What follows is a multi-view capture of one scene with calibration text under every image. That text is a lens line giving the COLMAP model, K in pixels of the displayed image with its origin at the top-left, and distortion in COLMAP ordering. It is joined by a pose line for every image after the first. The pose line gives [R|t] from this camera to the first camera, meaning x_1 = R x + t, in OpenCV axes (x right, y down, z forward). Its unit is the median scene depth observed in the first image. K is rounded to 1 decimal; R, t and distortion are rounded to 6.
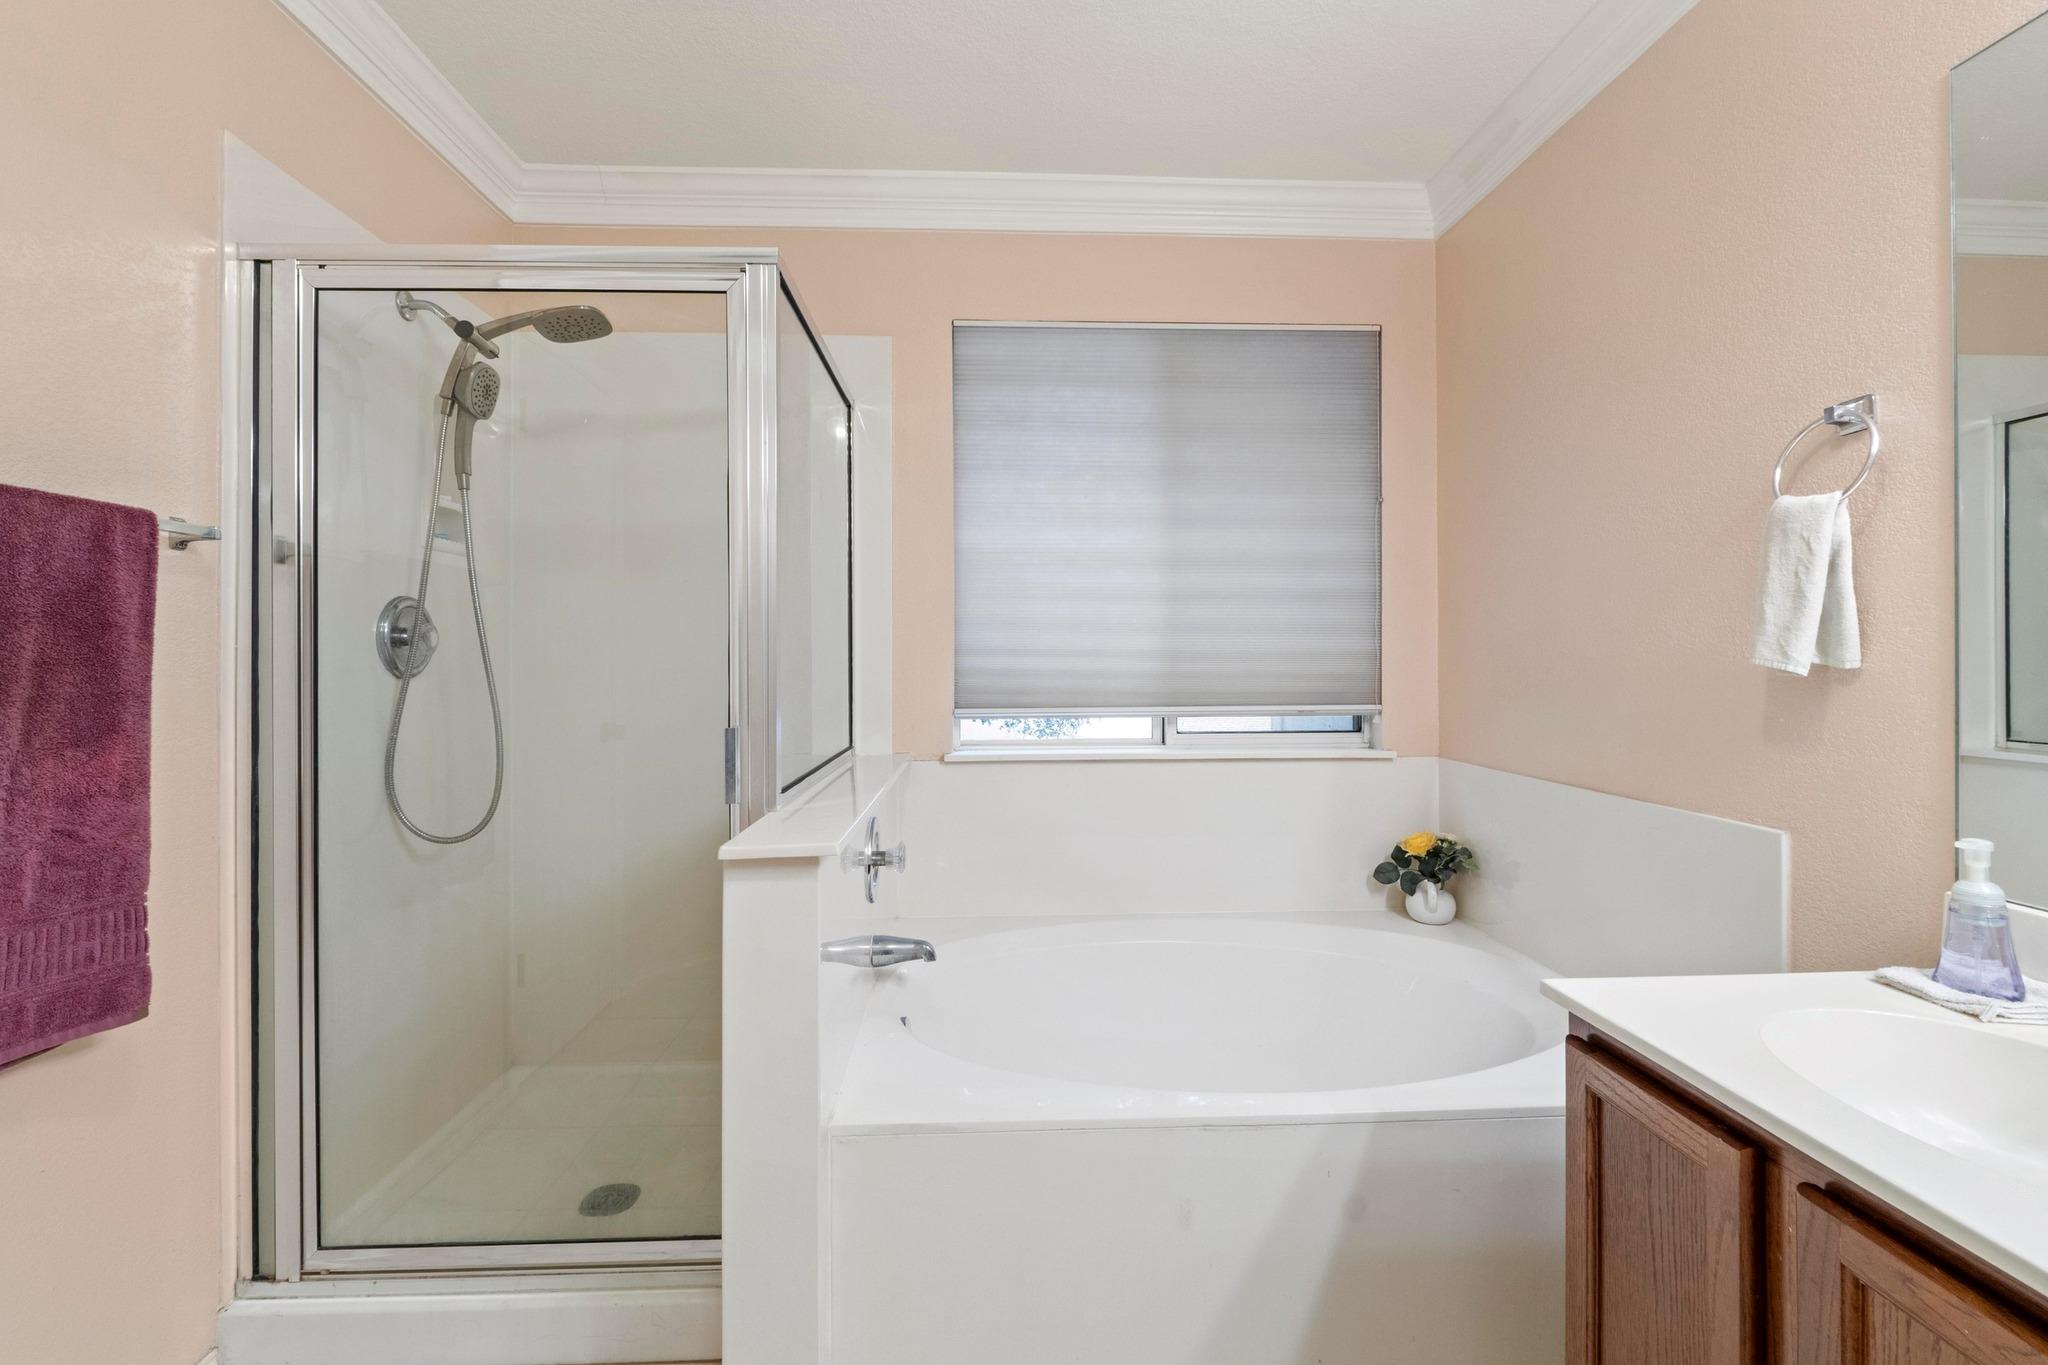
lens RADIAL K [[882.8, 0, 1023.3], [0, 882.8, 656.7], [0, 0, 1]] dist [-0.005026, 0.000058]
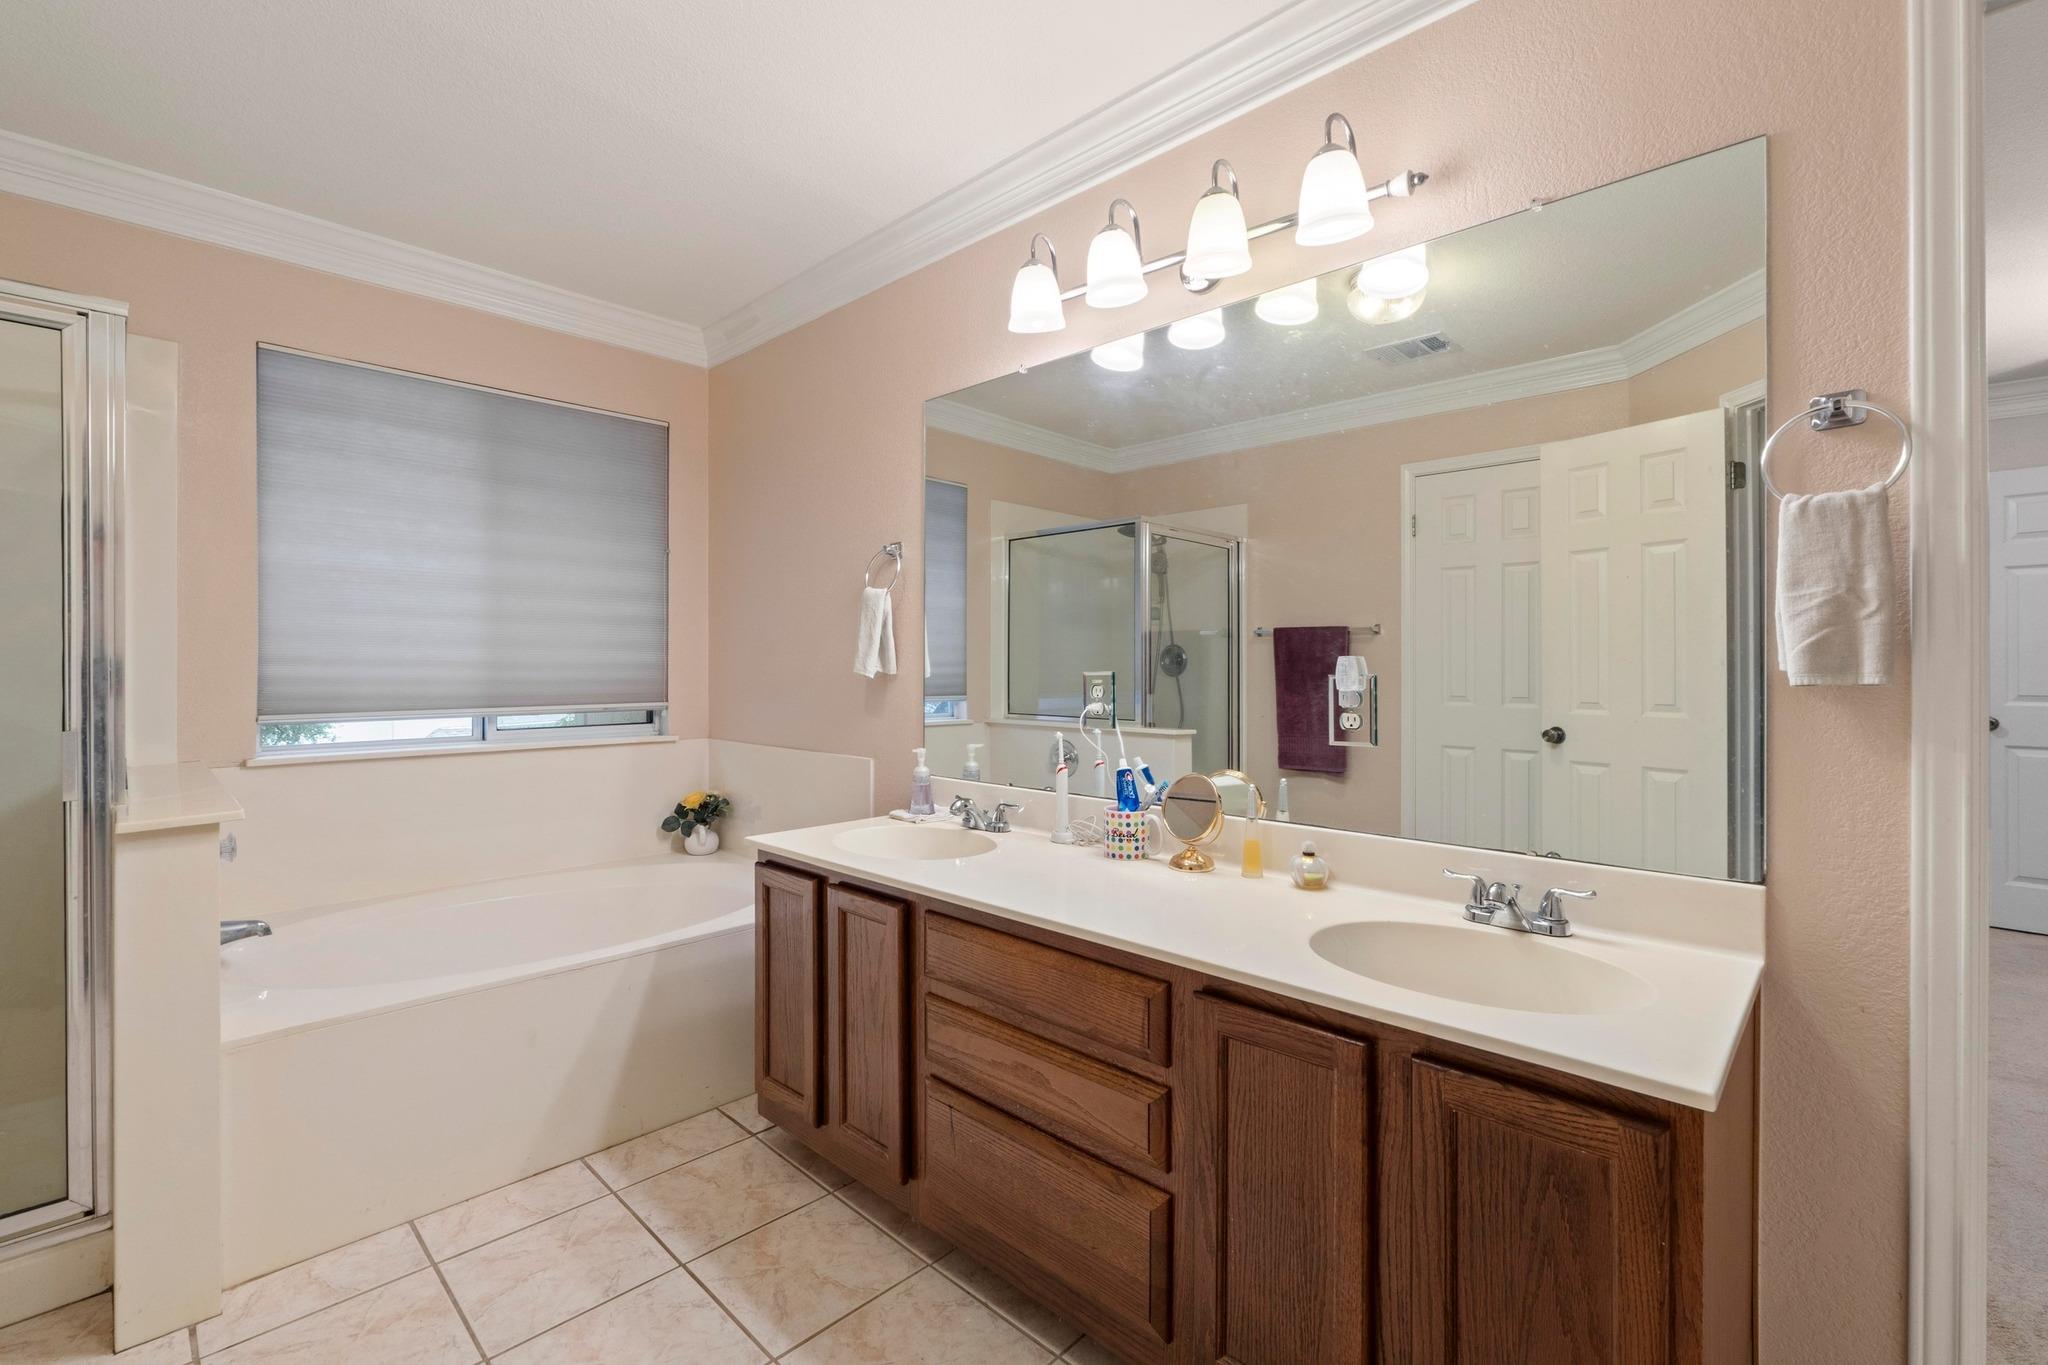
lens RADIAL K [[902.5, 0, 1028.2], [0, 902.5, 665.2], [0, 0, 1]] dist [-0.005144, -0.000418]
pose [[0.727453, 0.003280, 0.686150, -0.180762], [-0.004974, 0.999988, 0.000493, -0.007012], [-0.686140, -0.003772, 0.727460, -0.492669]]
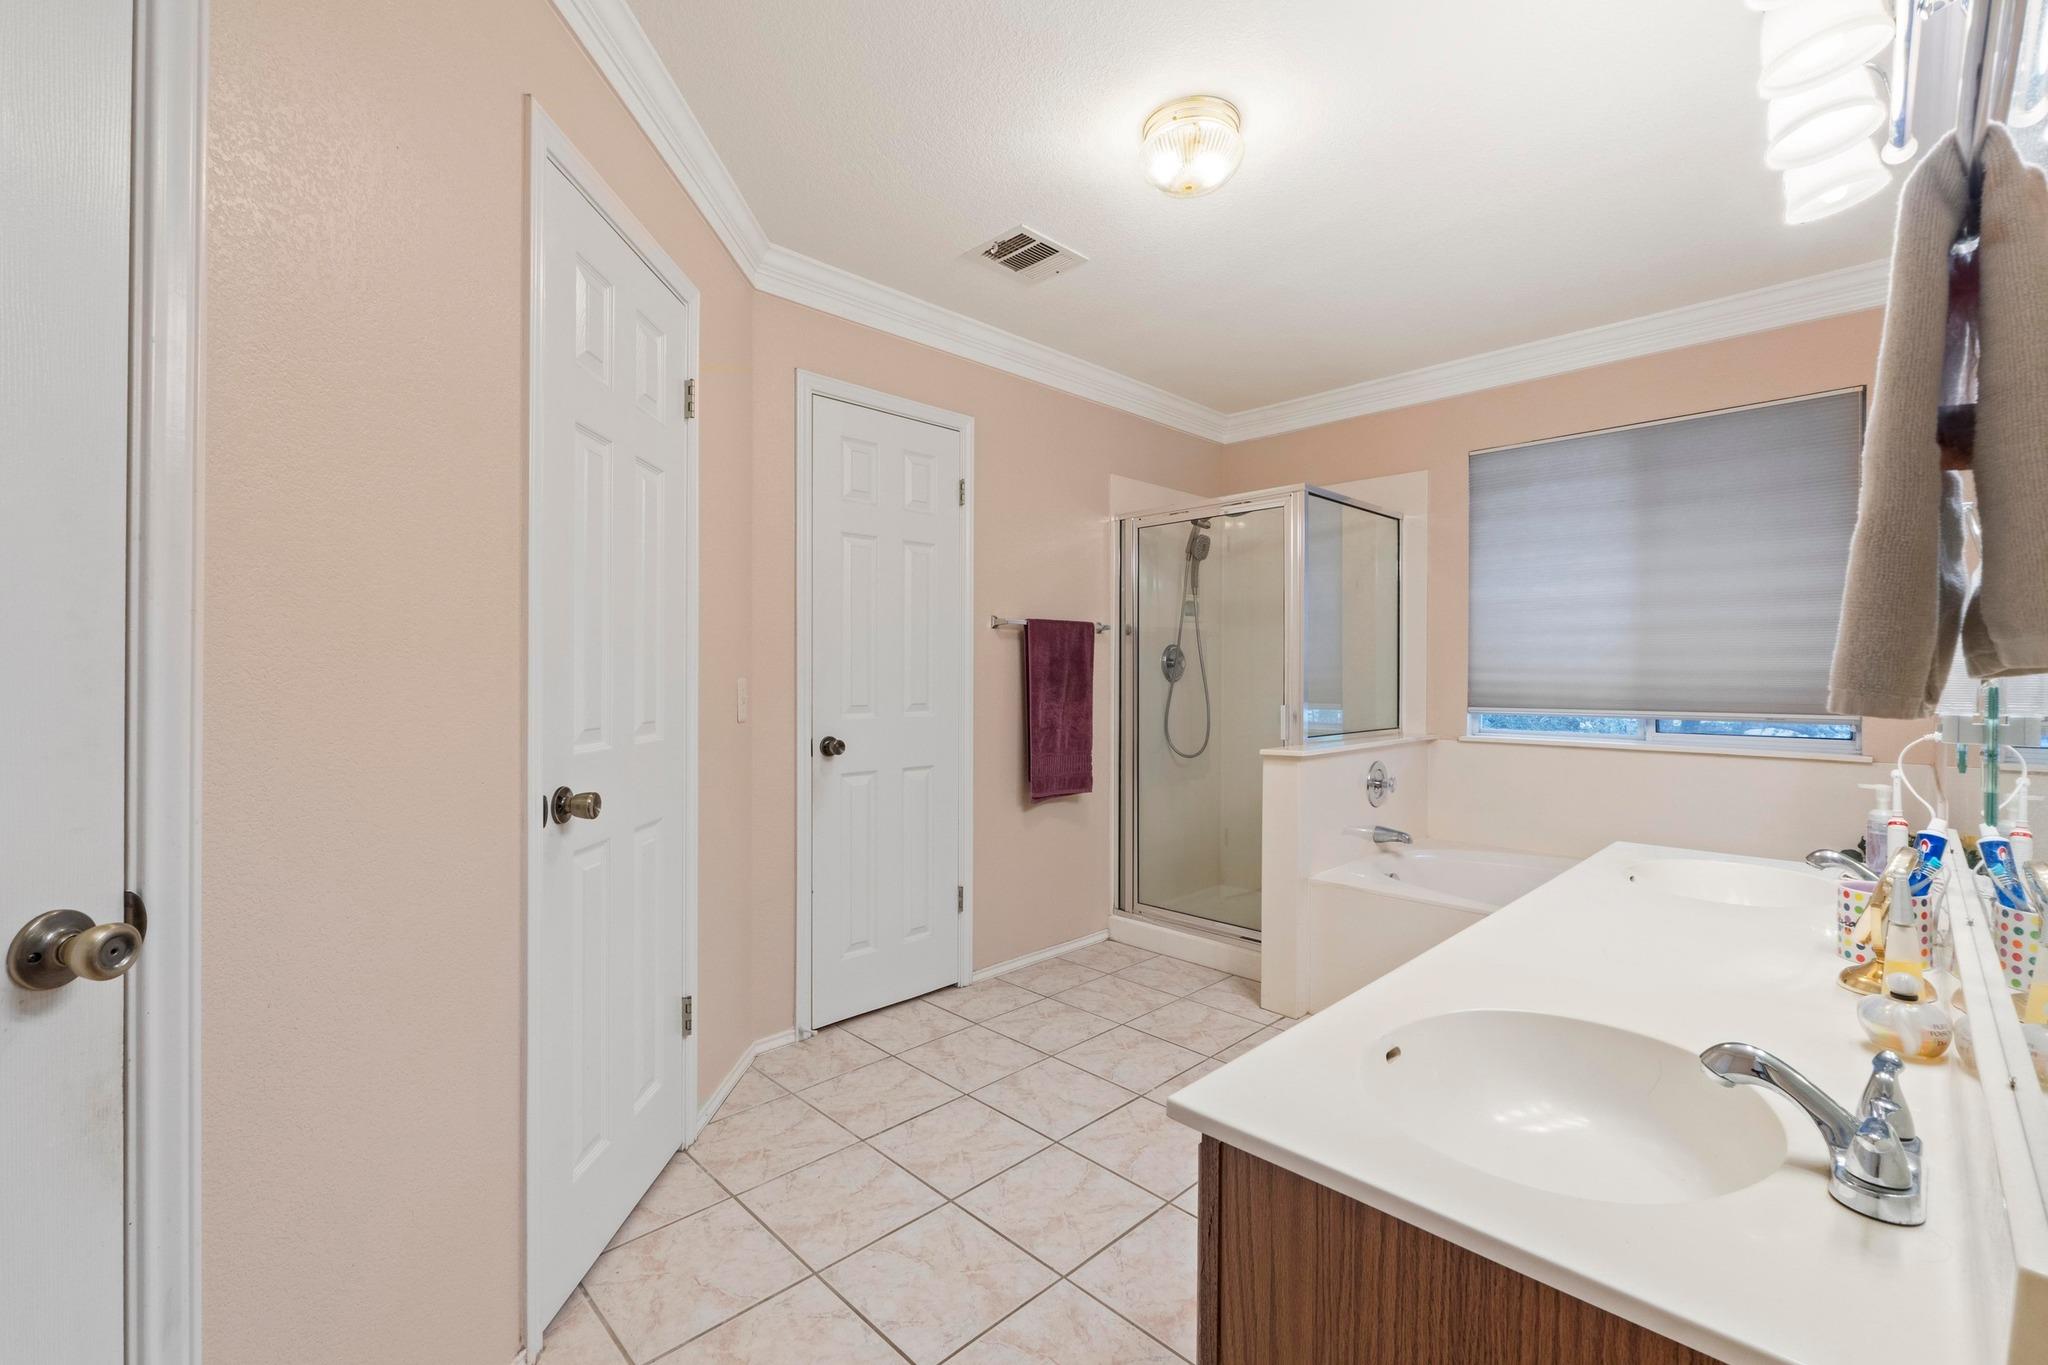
lens RADIAL K [[878.7, 0, 1022.2], [0, 878.7, 671.9], [0, 0, 1]] dist [-0.004640, -0.000194]
pose [[0.670656, 0.003606, -0.741760, 0.658696], [-0.001910, 0.999993, 0.003135, -0.006218], [0.741766, -0.000686, 0.670658, -0.733770]]
